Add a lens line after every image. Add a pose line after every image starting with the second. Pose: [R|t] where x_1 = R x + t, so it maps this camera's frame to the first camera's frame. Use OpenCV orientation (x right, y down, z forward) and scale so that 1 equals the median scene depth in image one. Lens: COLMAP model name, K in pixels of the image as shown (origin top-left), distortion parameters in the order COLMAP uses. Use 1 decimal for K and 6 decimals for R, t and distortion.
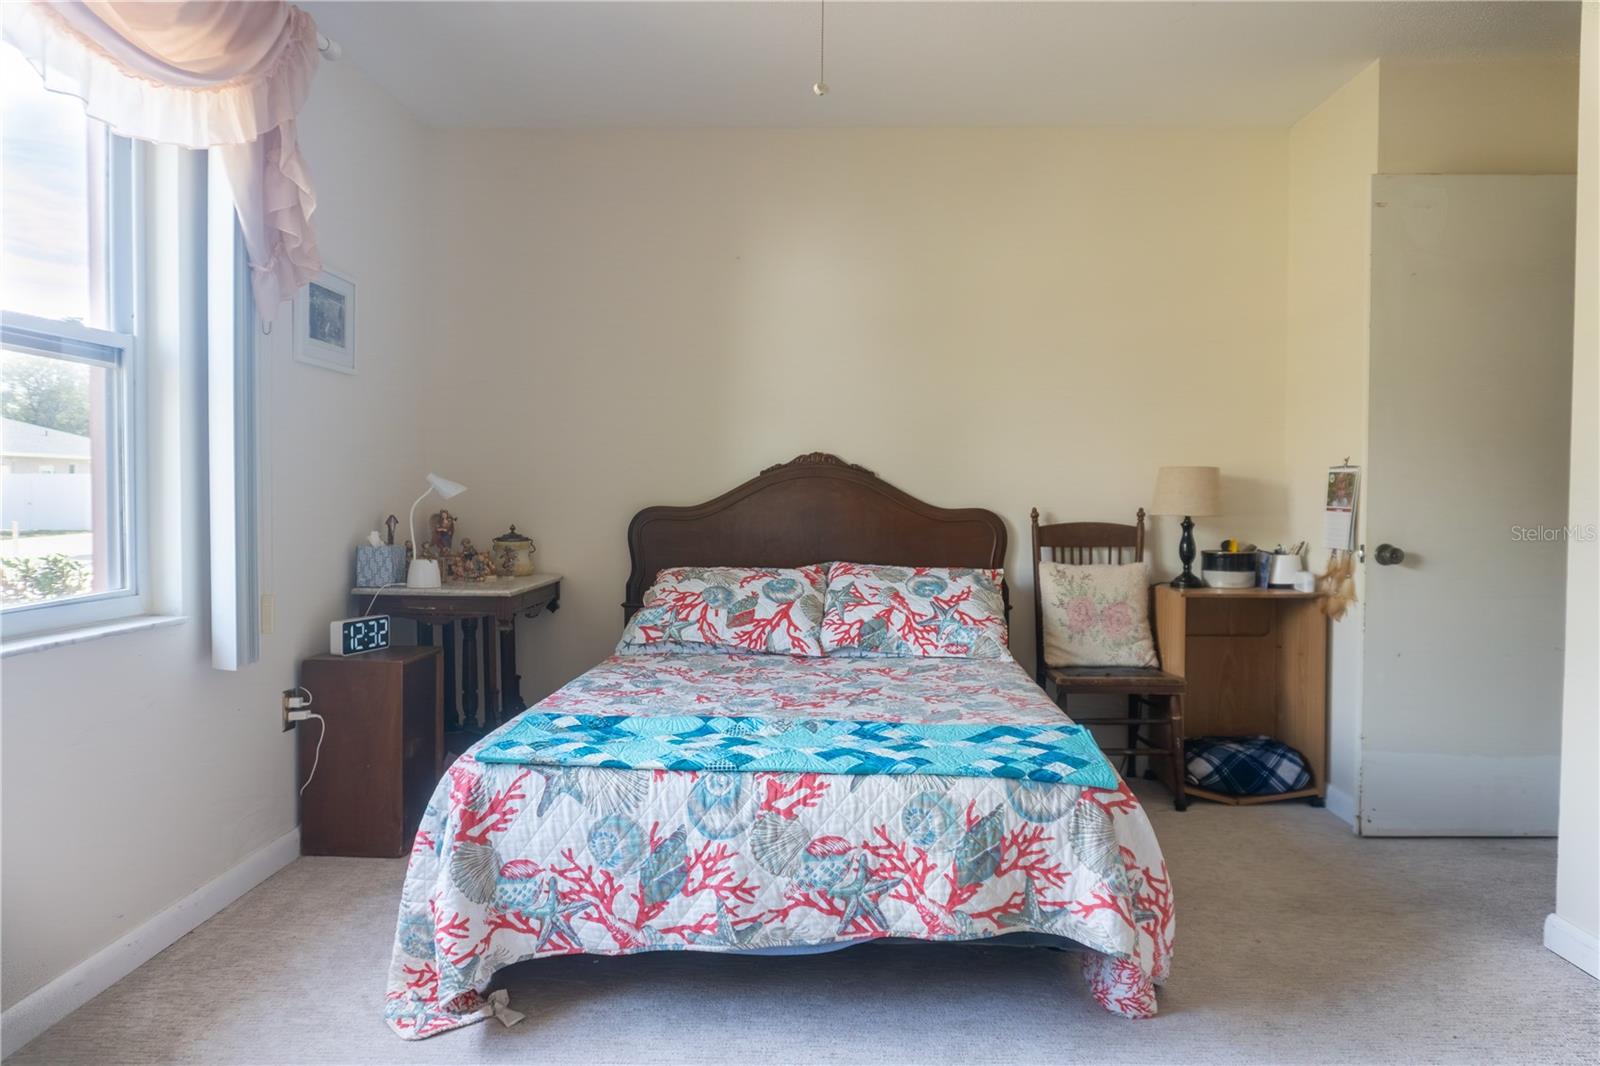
lens RADIAL K [[1071.5, 0, 794.3], [0, 1071.5, 533.9], [0, 0, 1]] dist [-0.035510, 0.003136]
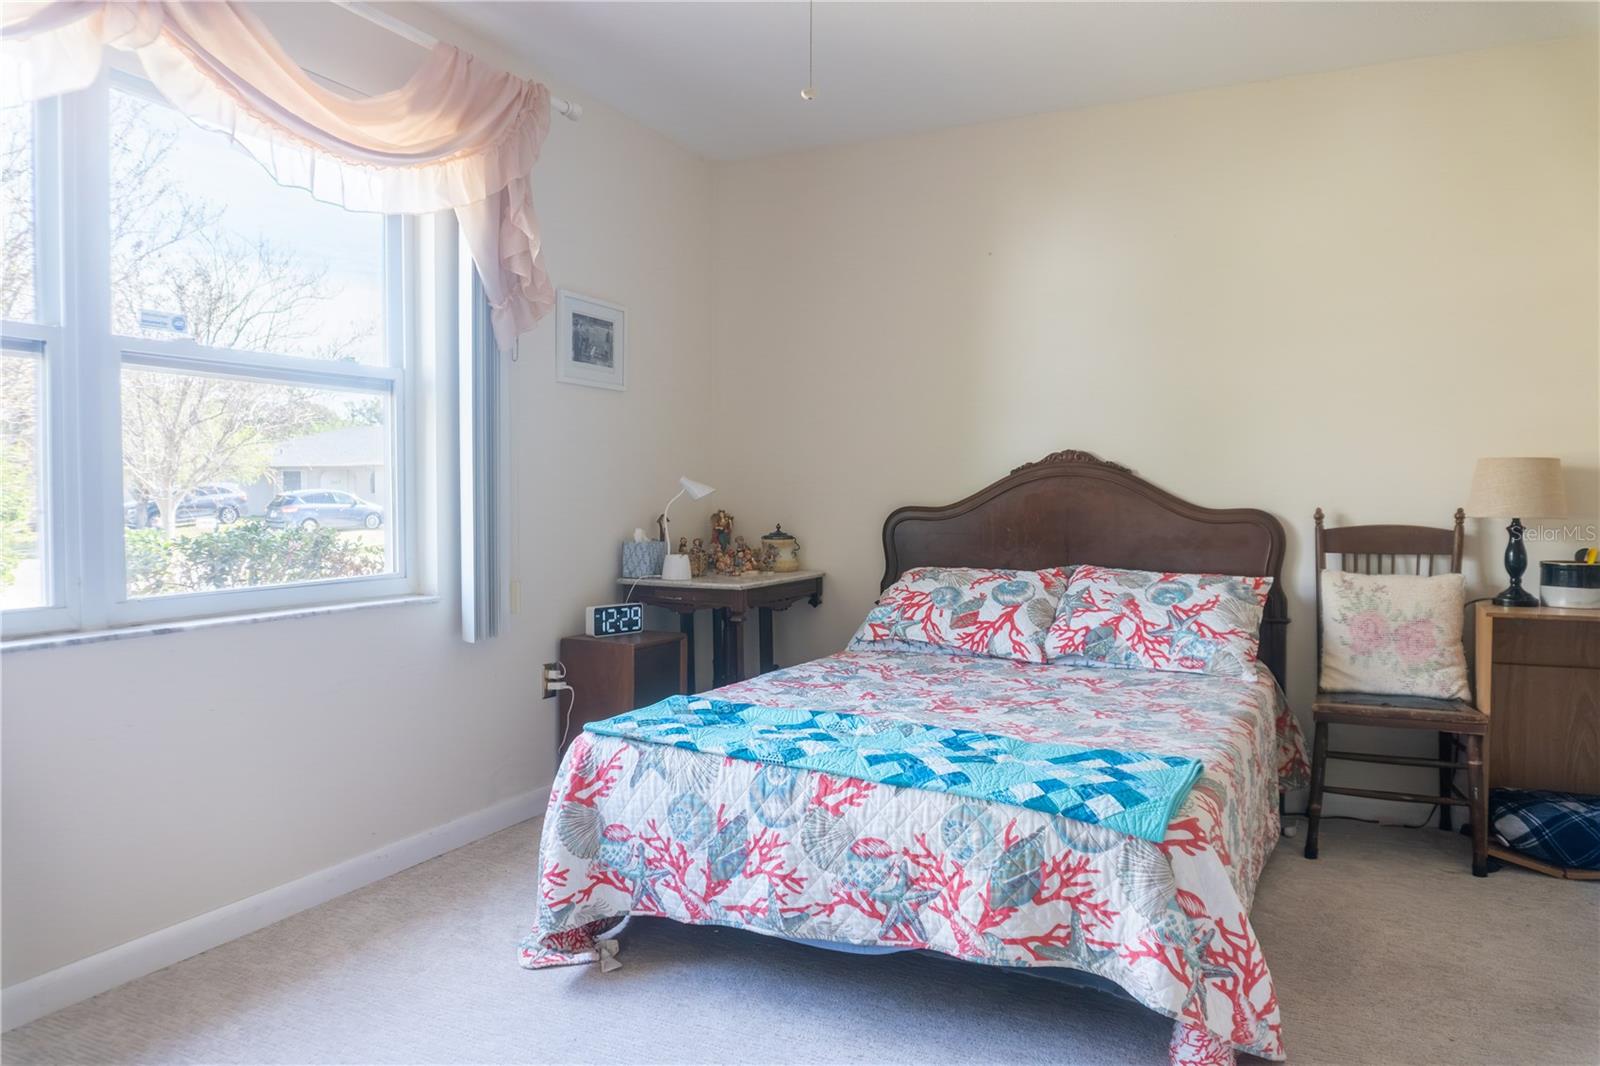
lens RADIAL K [[1071.5, 0, 794.3], [0, 1071.5, 533.9], [0, 0, 1]] dist [-0.035510, 0.003136]
pose [[0.908439, 0.010125, -0.417896, 0.358242], [-0.010083, 0.999947, 0.002308, -0.001673], [0.417897, 0.002117, 0.908492, 0.061649]]
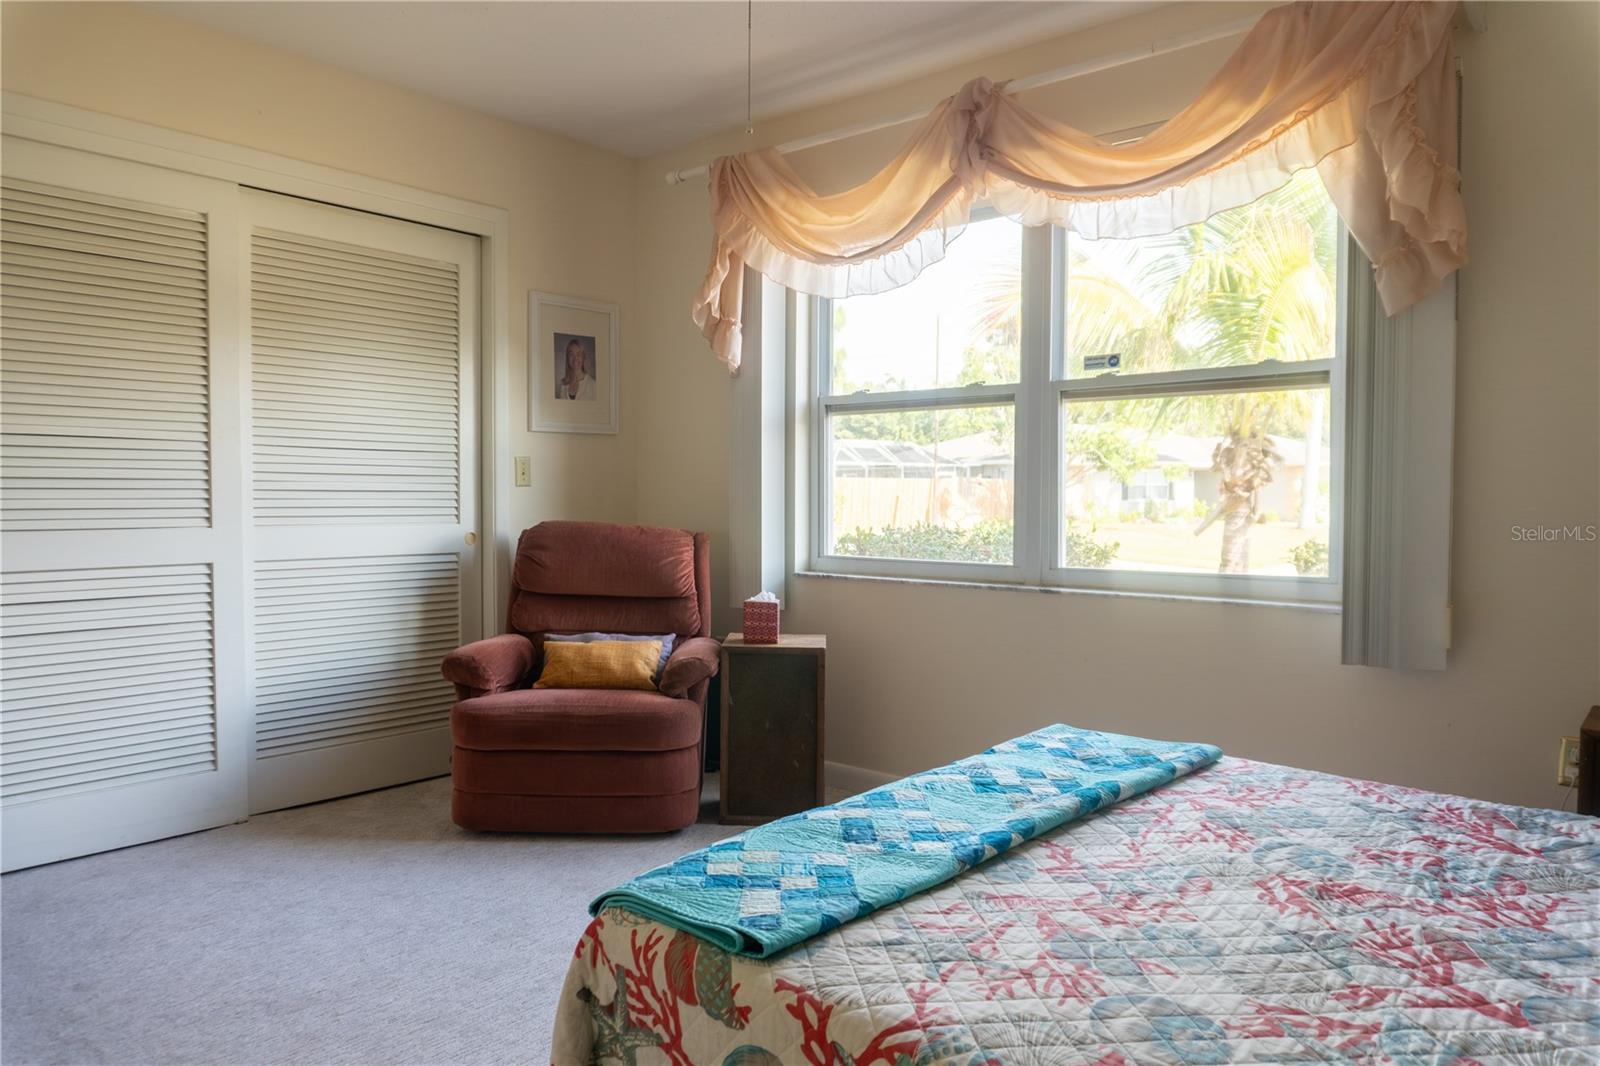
lens RADIAL K [[1071.5, 0, 794.3], [0, 1071.5, 533.9], [0, 0, 1]] dist [-0.035510, 0.003136]
pose [[-0.628210, 0.020613, -0.777771, 0.720253], [-0.036049, 0.997804, 0.055562, -0.045050], [0.777208, 0.062943, -0.626087, 1.426116]]
